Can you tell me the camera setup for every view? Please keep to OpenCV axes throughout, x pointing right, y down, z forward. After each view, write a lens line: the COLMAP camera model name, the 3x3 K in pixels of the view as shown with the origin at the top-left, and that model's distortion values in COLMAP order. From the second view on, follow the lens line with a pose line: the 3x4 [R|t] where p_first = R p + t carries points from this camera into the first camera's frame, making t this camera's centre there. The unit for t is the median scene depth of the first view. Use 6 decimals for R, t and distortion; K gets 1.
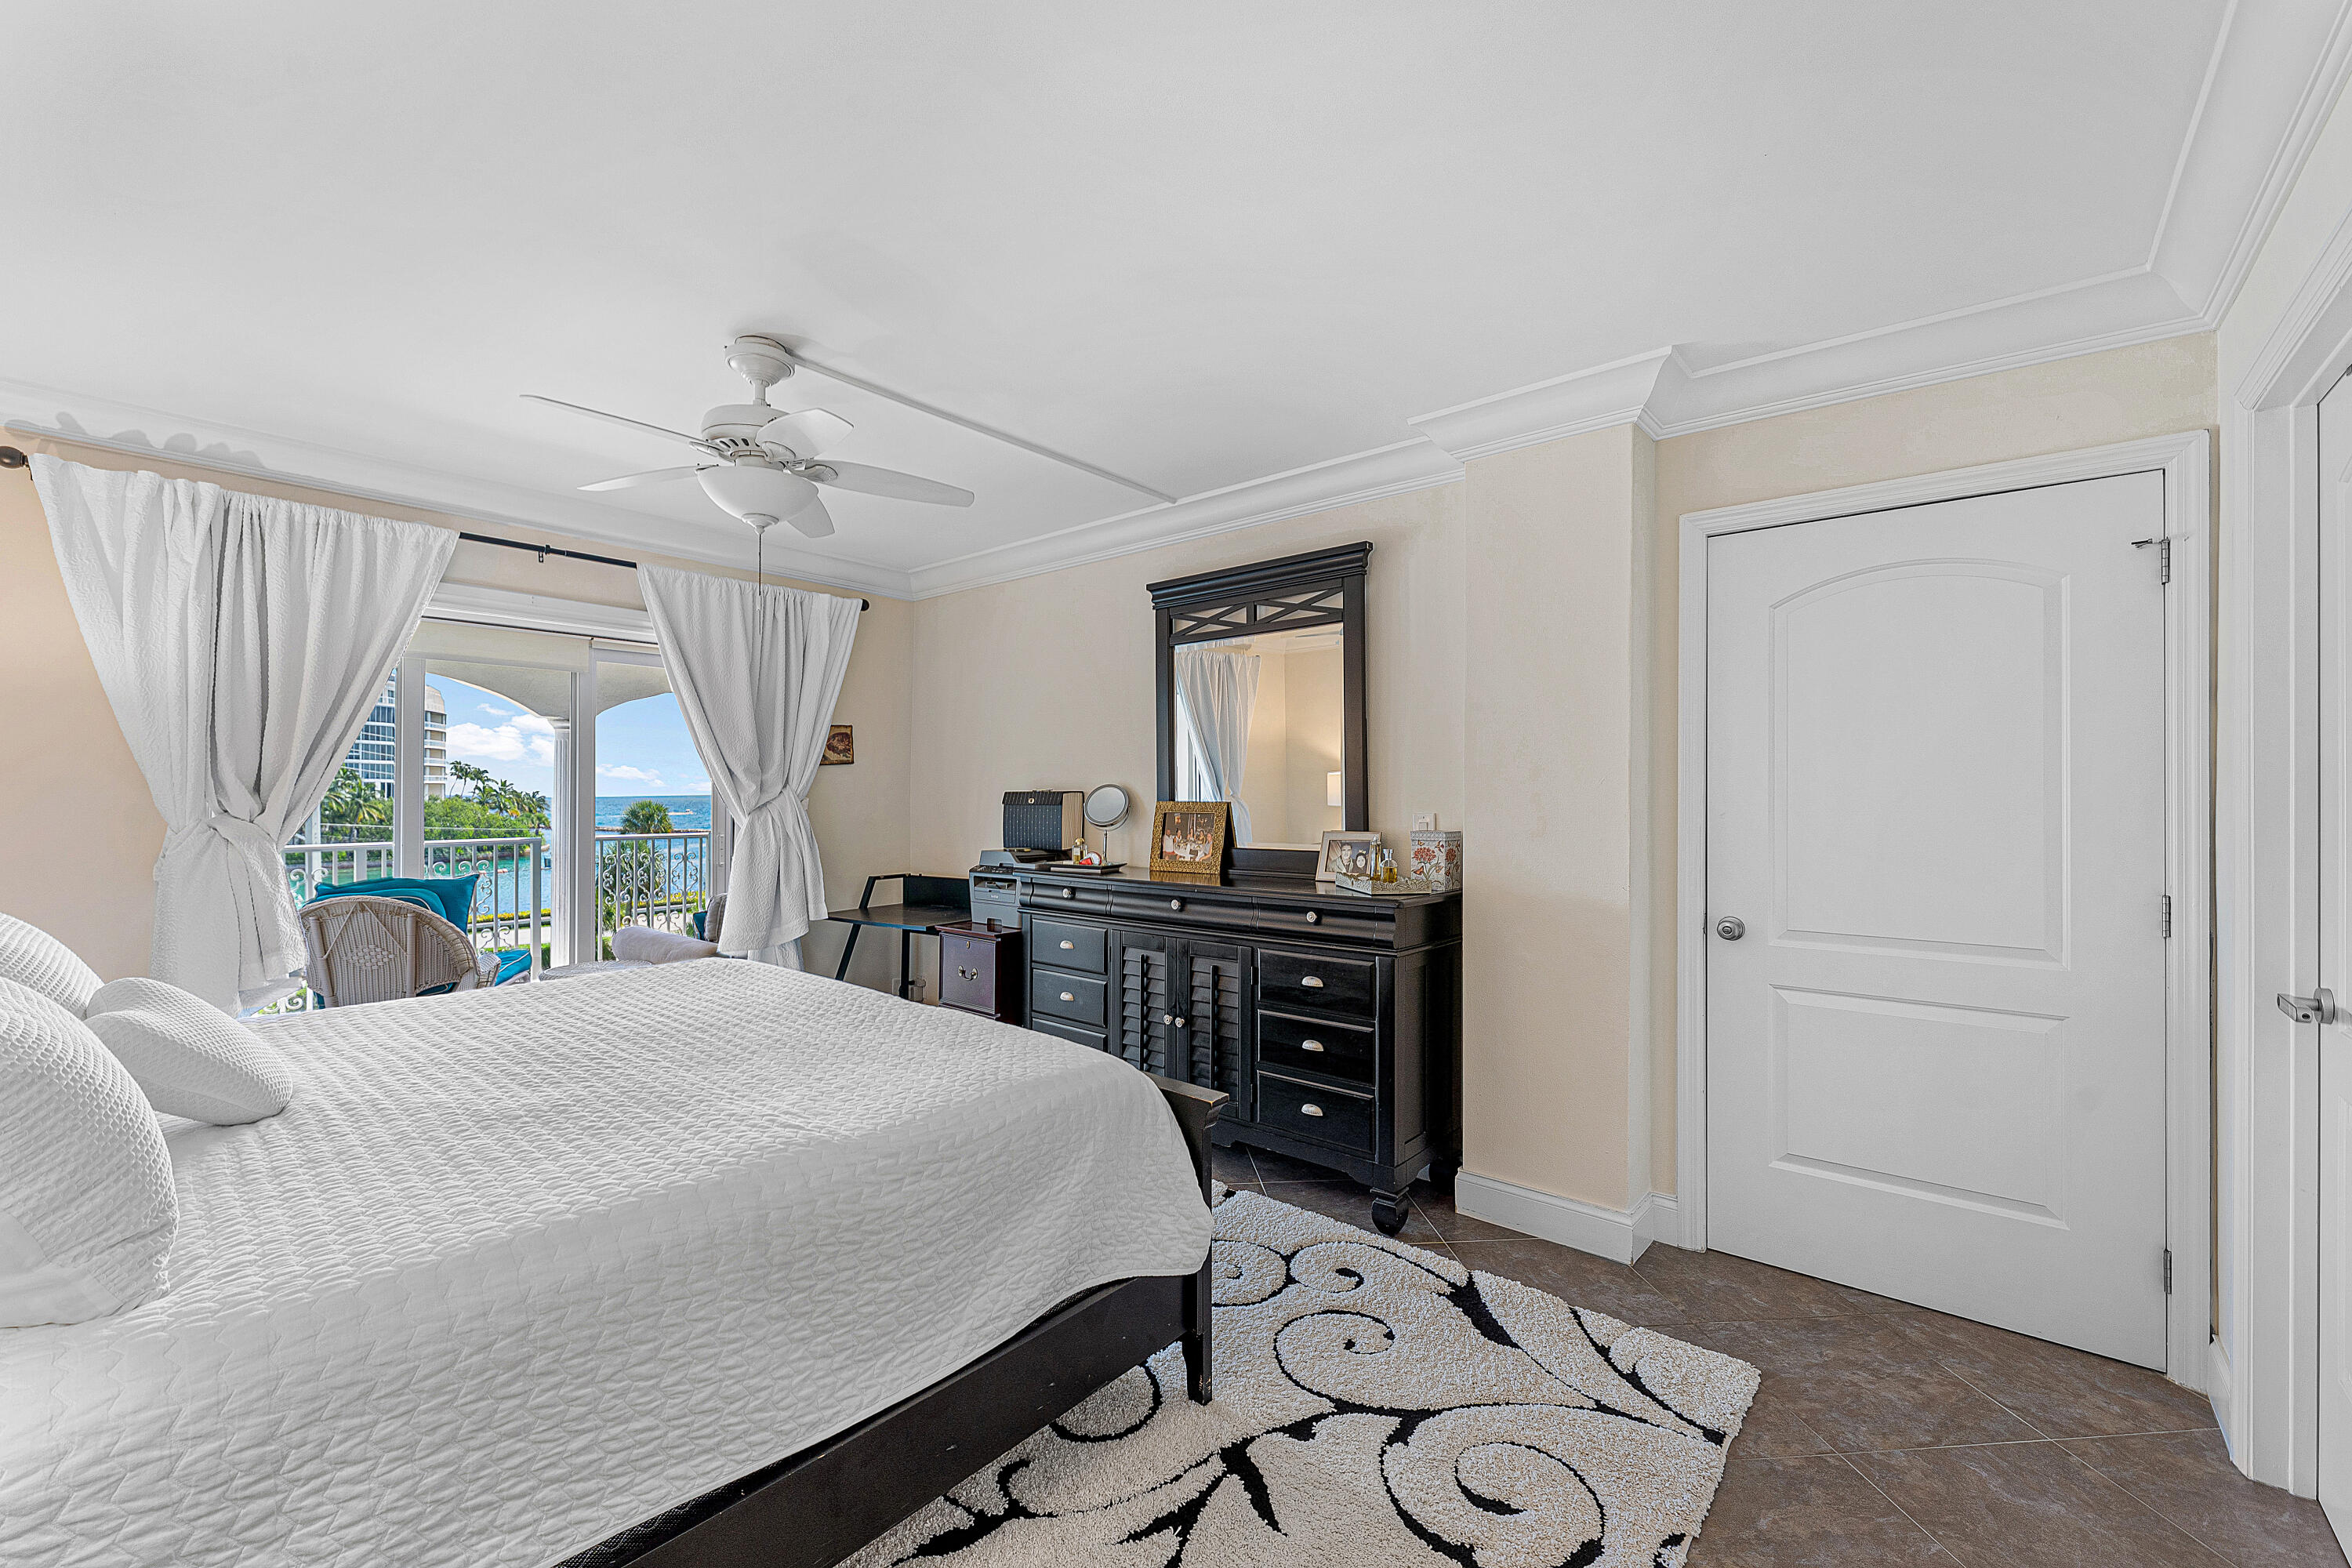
lens RADIAL K [[955.0, 0, 1169.3], [0, 955.0, 793.8], [0, 0, 1]] dist [-0.002412, -0.000290]
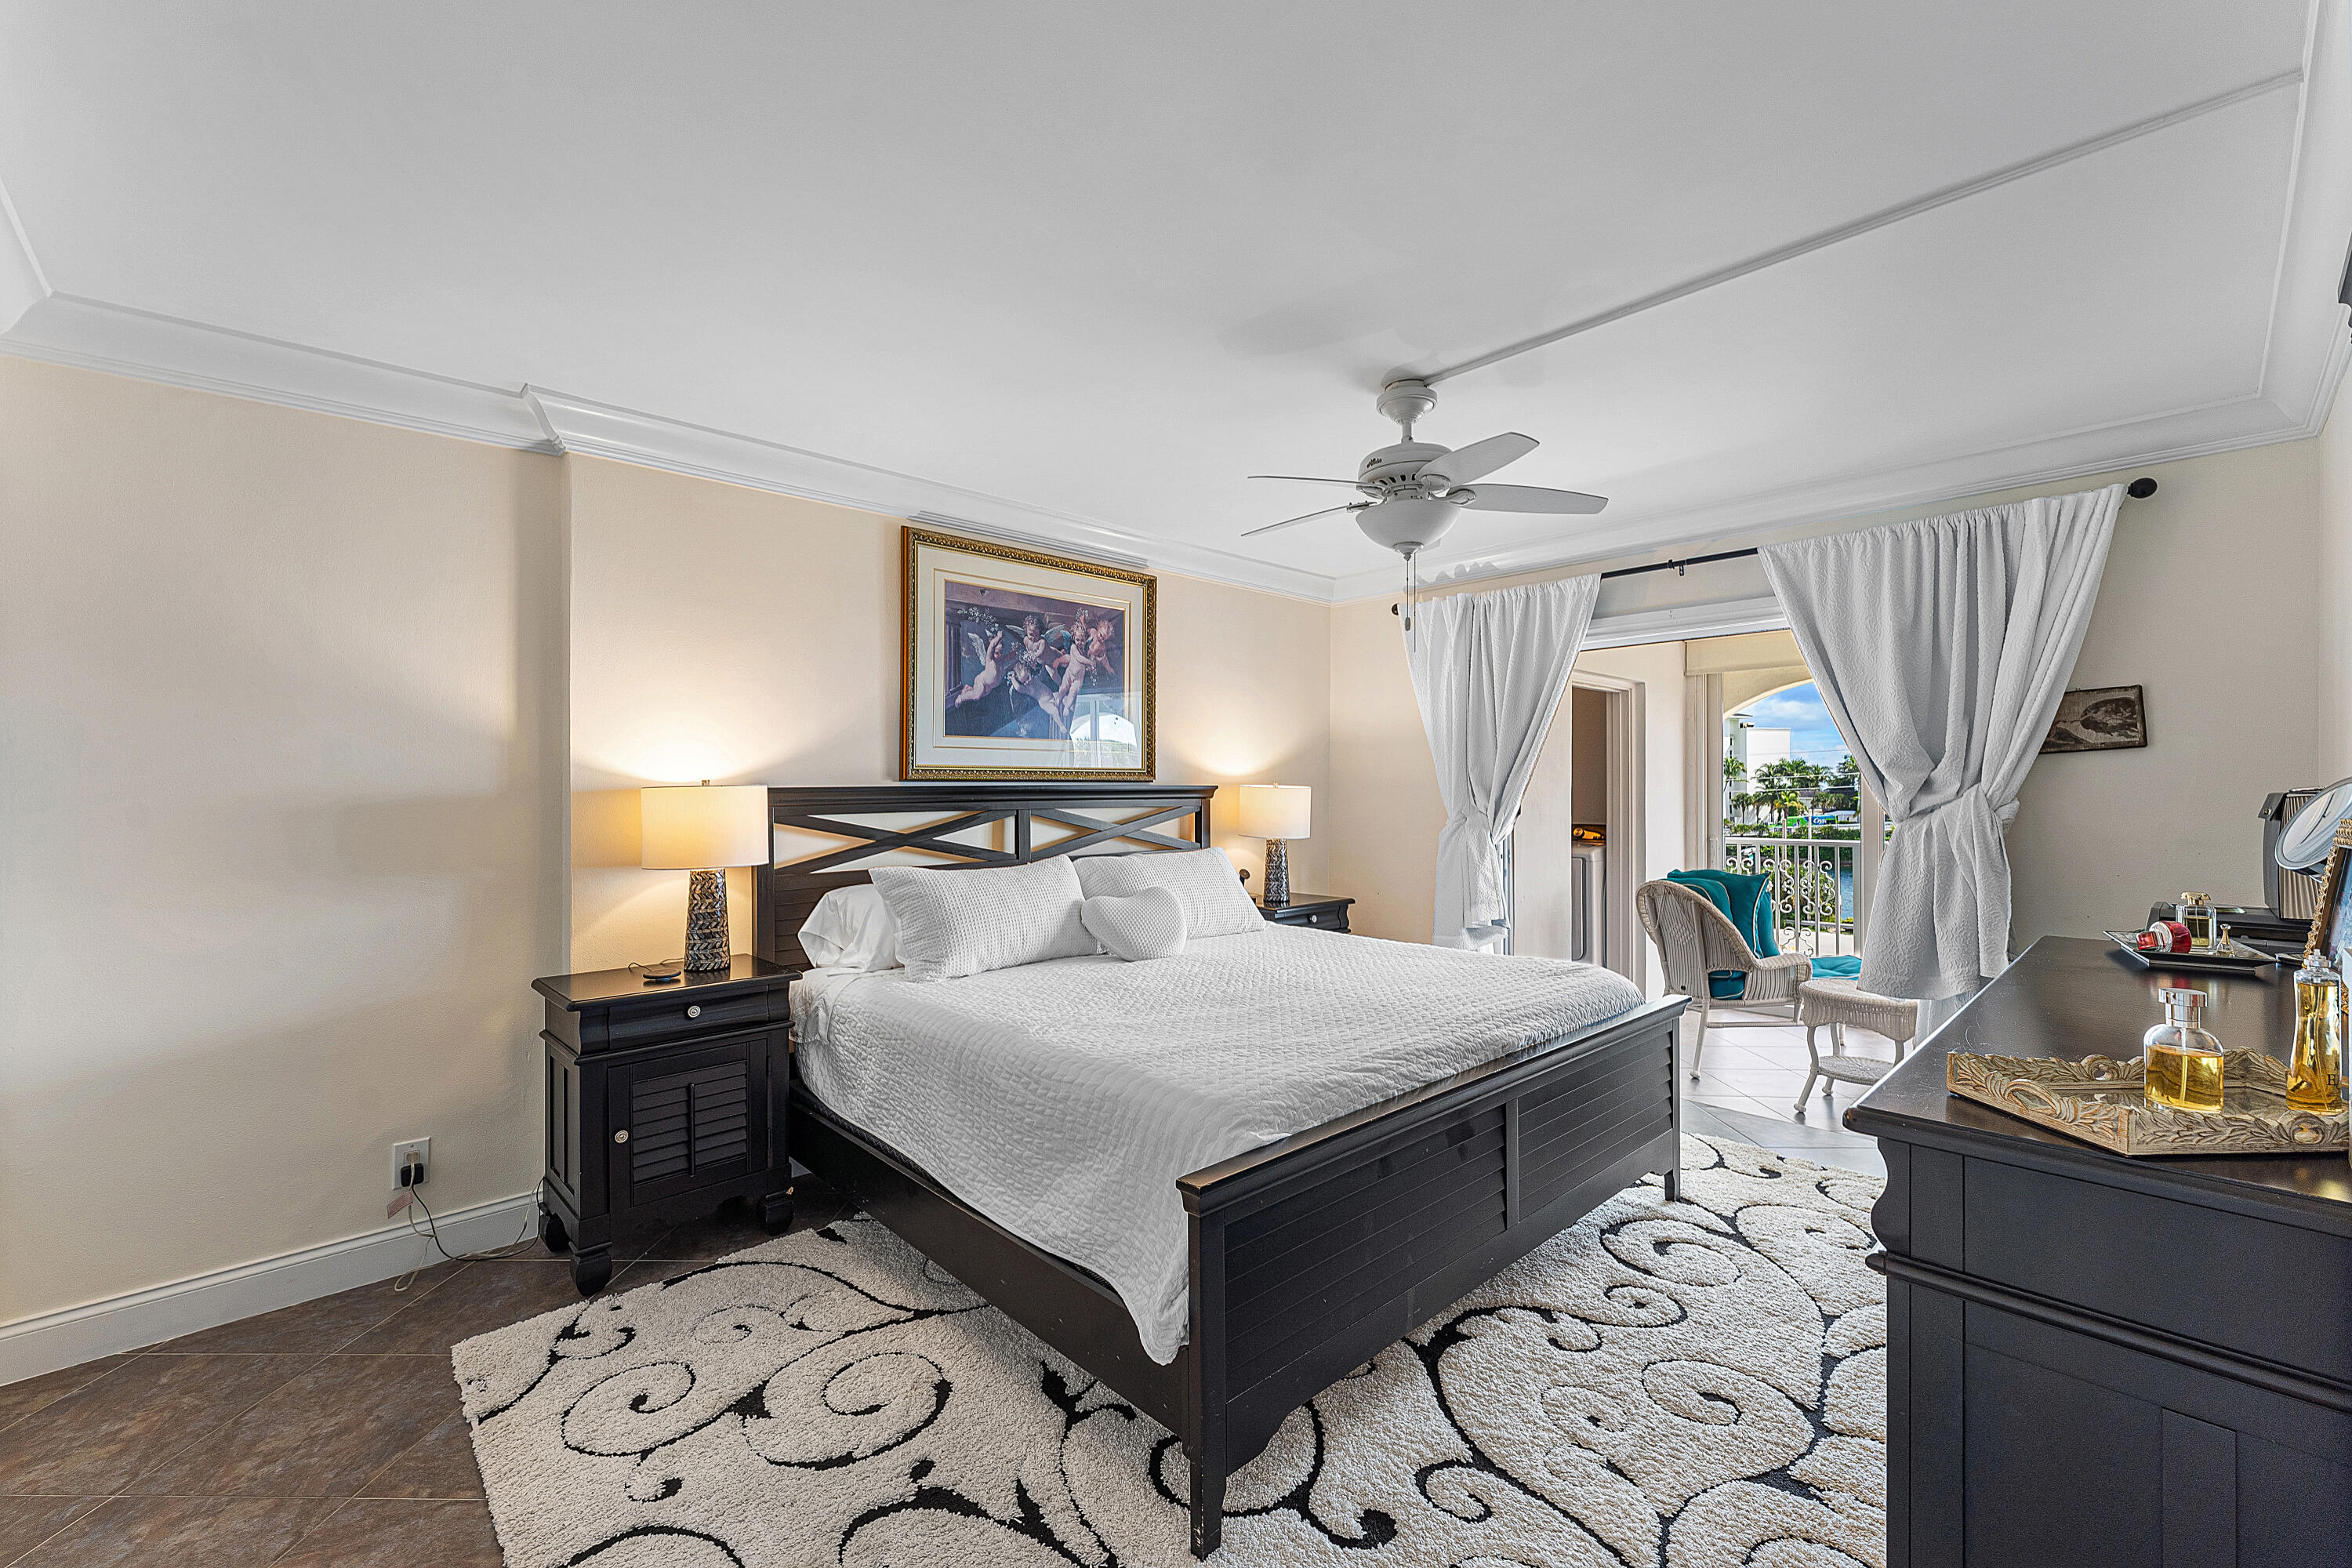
lens RADIAL K [[955.0, 0, 1171.9], [0, 955.0, 785.1], [0, 0, 1]] dist [-0.002412, -0.000290]
pose [[-0.099517, -0.011061, -0.994974, 0.420561], [0.004506, 0.999923, -0.011566, -0.002428], [0.995026, -0.005634, -0.099459, 0.523244]]
